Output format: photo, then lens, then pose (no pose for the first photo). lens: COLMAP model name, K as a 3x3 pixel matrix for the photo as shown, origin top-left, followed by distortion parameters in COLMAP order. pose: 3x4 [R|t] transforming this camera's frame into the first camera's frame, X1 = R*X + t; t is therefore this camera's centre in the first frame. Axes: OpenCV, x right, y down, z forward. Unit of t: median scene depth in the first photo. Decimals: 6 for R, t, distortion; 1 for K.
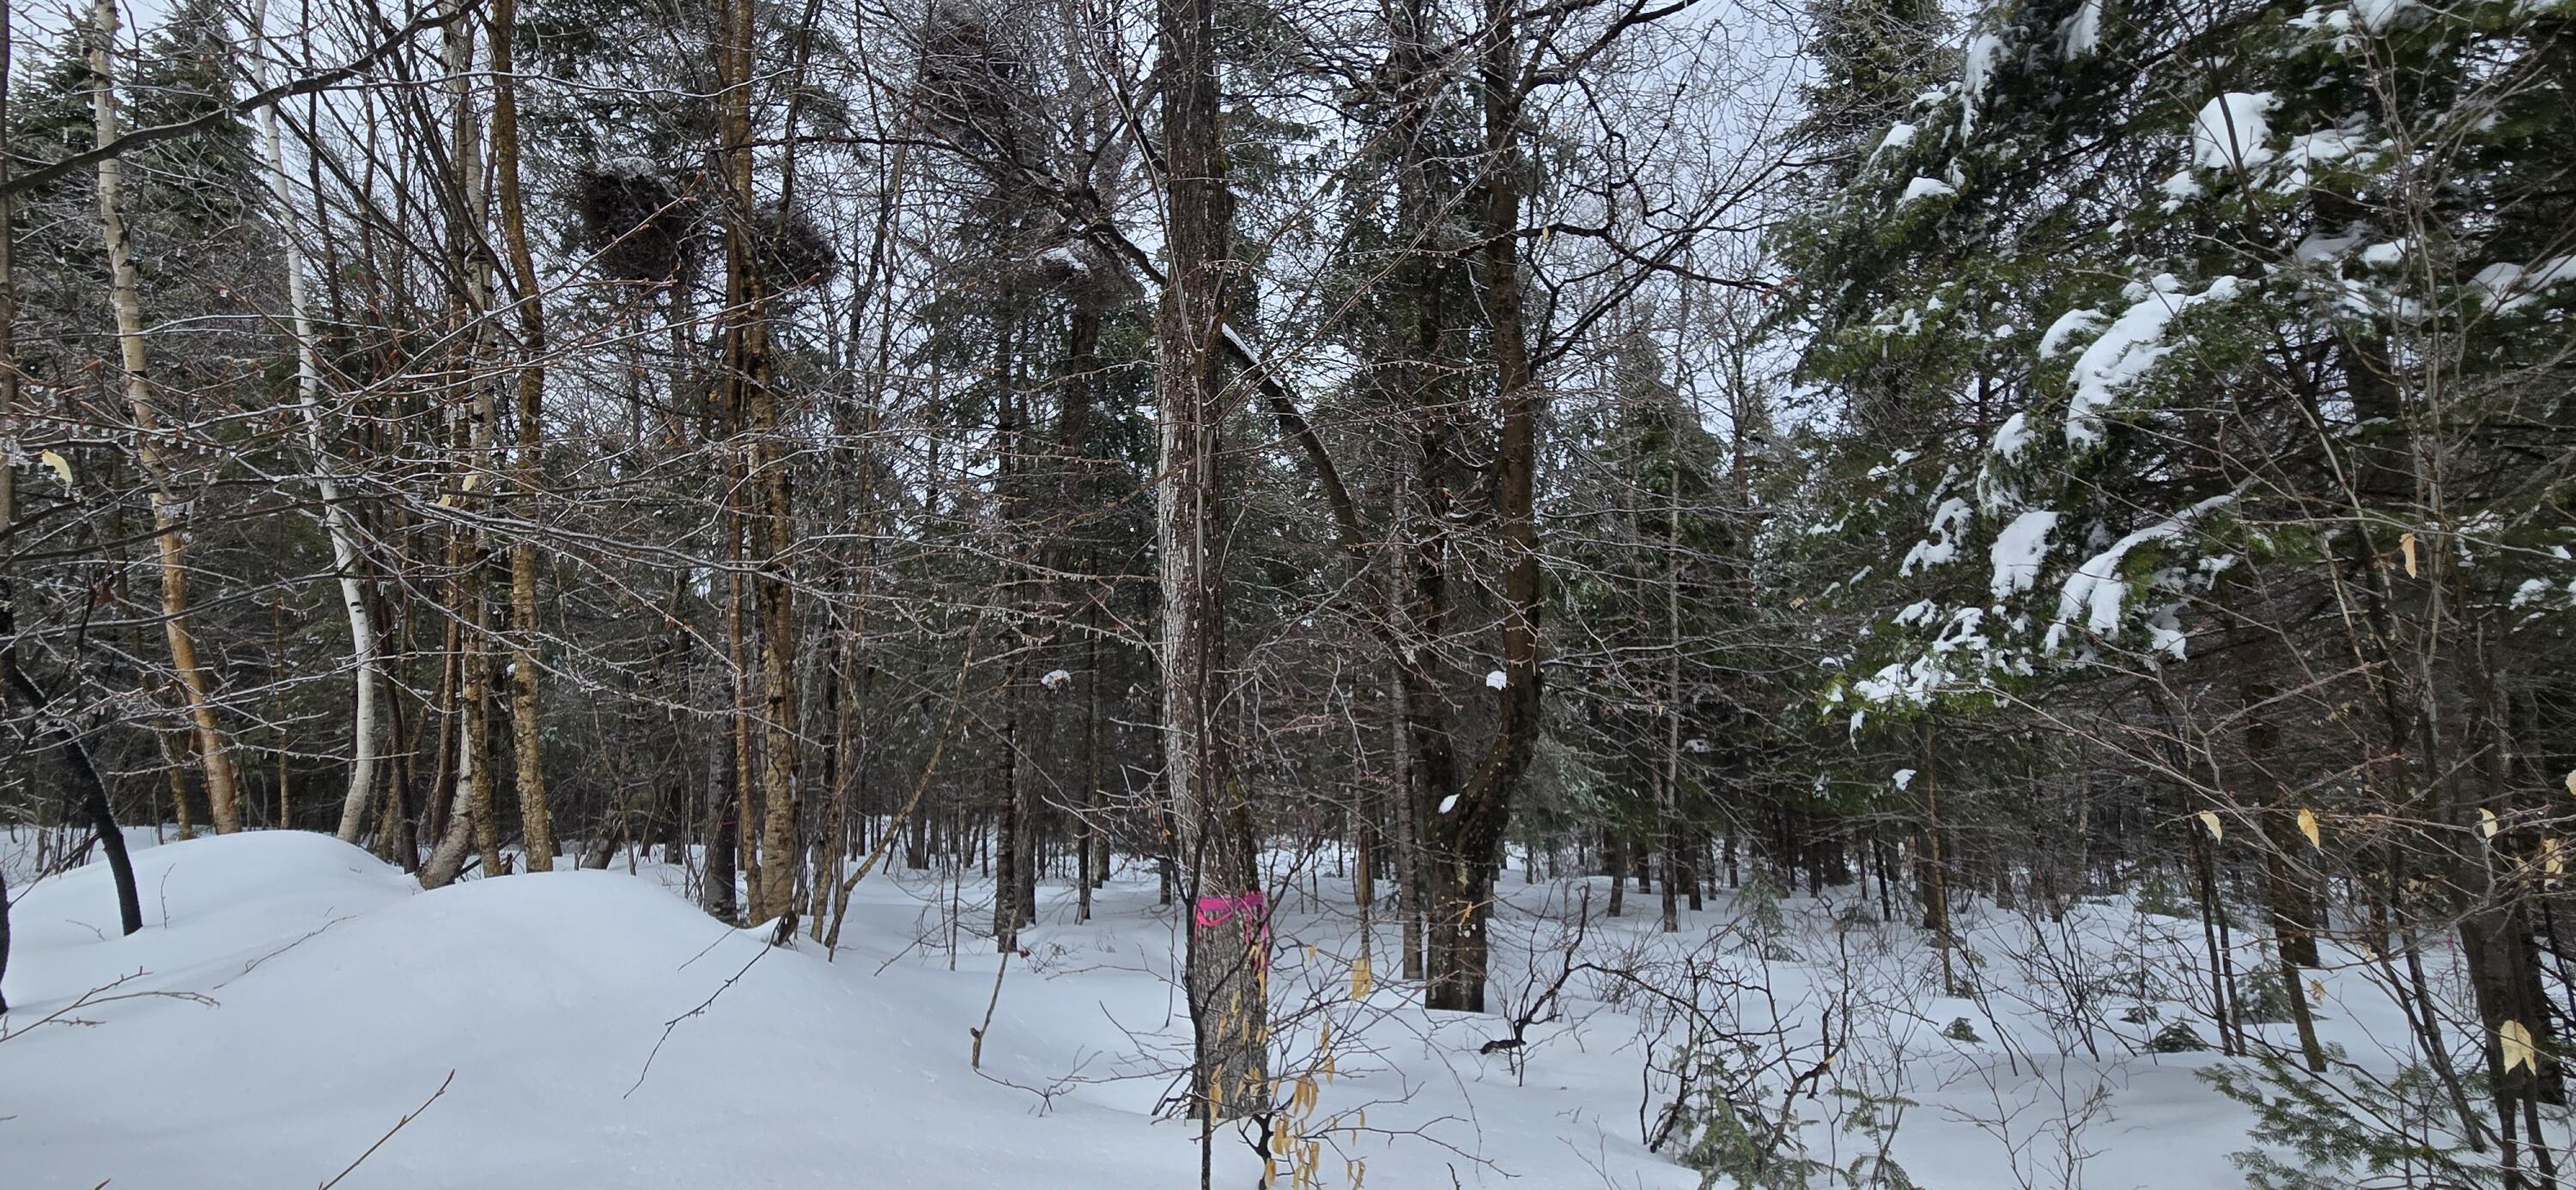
lens RADIAL K [[1067.8, 0, 1288.6], [0, 1067.8, 587.2], [0, 0, 1]] dist [-0.001702, 0.001815]
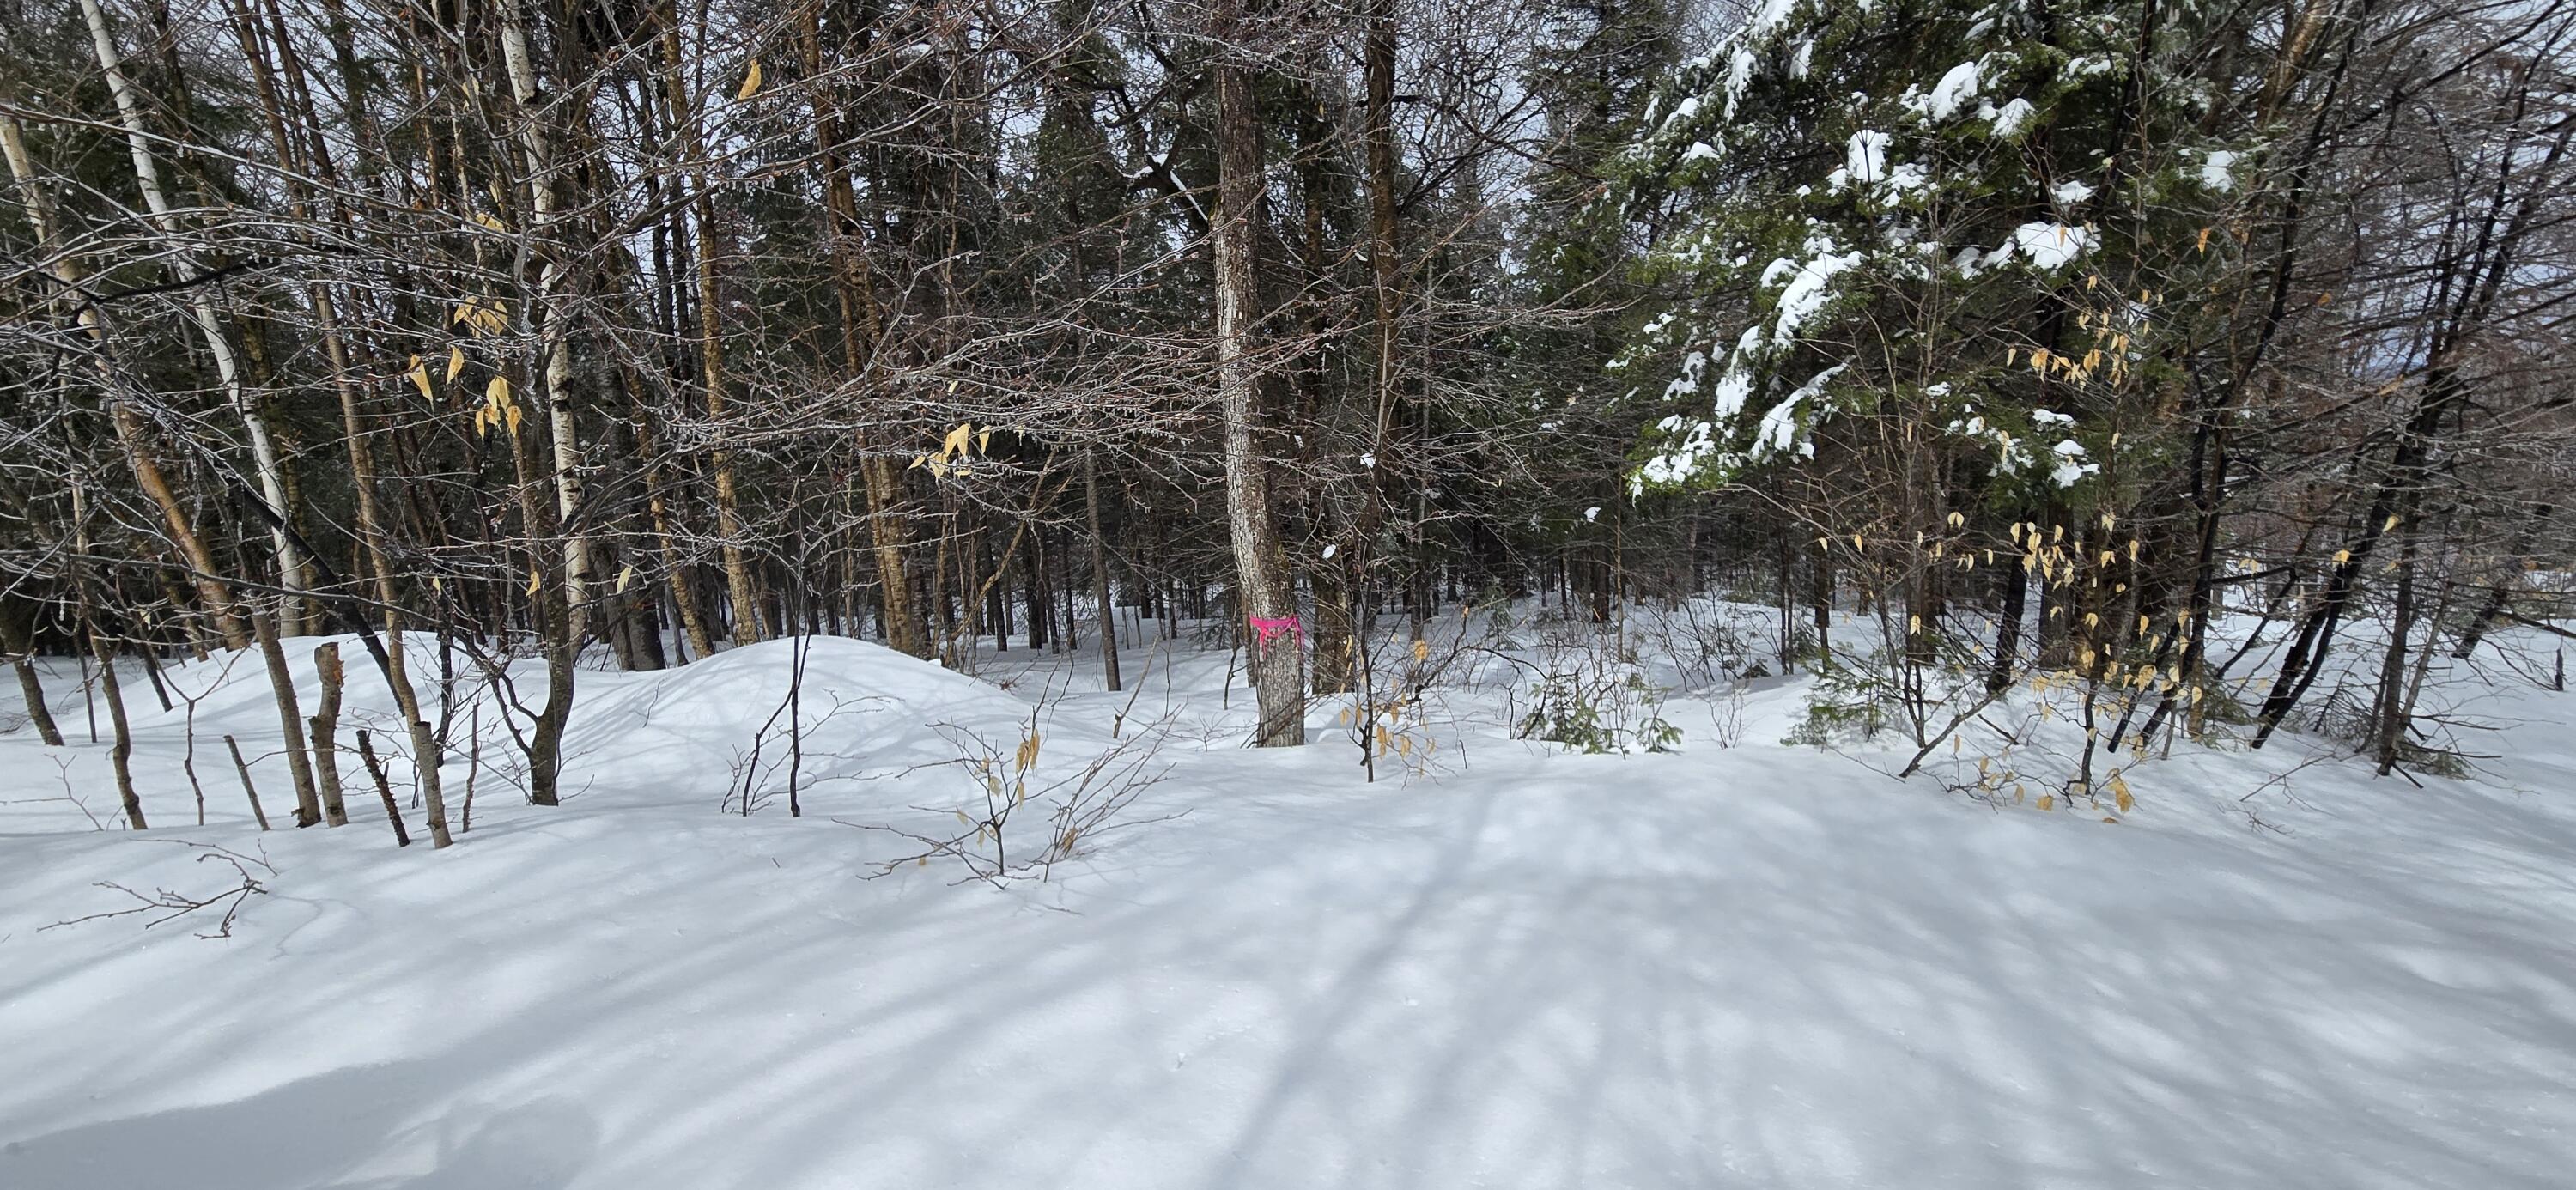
lens RADIAL K [[1067.8, 0, 1286.8], [0, 1067.8, 601.0], [0, 0, 1]] dist [-0.001702, 0.001815]
pose [[0.958353, -0.068370, 0.277282, -0.540472], [-0.001510, 0.969694, 0.244318, -0.132496], [-0.285582, -0.234562, 0.929206, -0.505025]]
